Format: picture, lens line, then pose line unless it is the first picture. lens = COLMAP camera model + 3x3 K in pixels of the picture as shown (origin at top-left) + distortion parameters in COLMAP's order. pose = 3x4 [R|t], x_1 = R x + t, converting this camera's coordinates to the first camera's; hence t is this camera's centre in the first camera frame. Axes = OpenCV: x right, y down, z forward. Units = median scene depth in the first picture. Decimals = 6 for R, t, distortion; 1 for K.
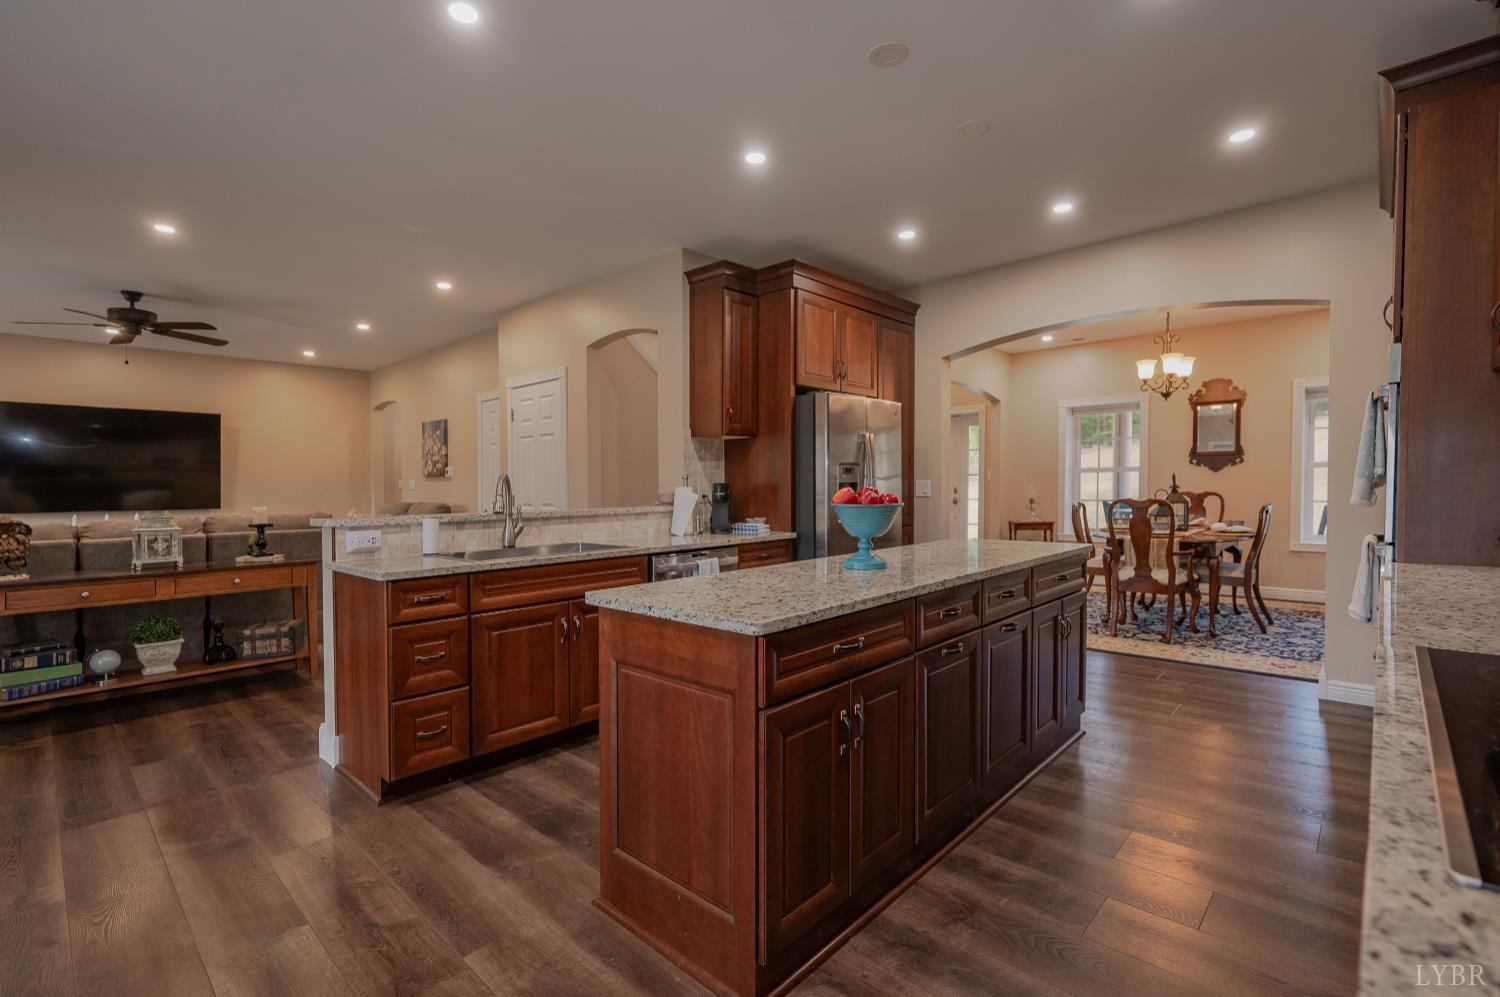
lens RADIAL K [[676.6, 0, 751.1], [0, 676.6, 493.2], [0, 0, 1]] dist [0.000022, -0.000245]
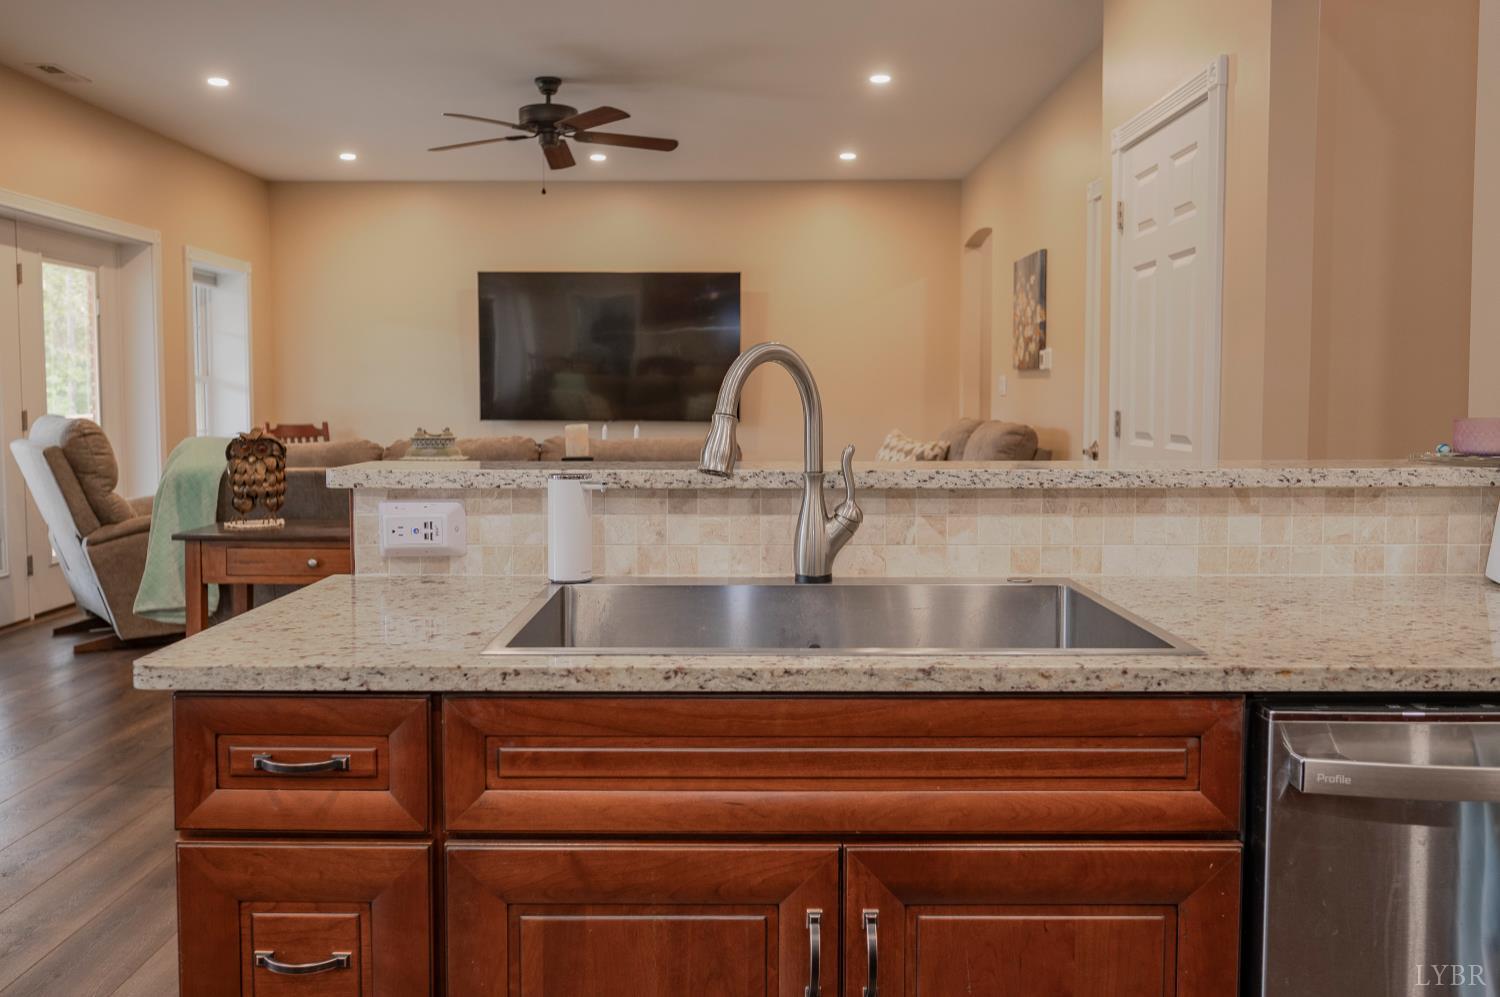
lens RADIAL K [[1146.7, 0, 728.4], [0, 1146.7, 439.0], [0, 0, 1]] dist [-0.013123, 0.000582]
pose [[0.674005, 0.039157, -0.737689, 0.006135], [-0.016288, 0.999139, 0.038153, -0.004816], [0.738547, -0.013700, 0.674062, 0.608910]]
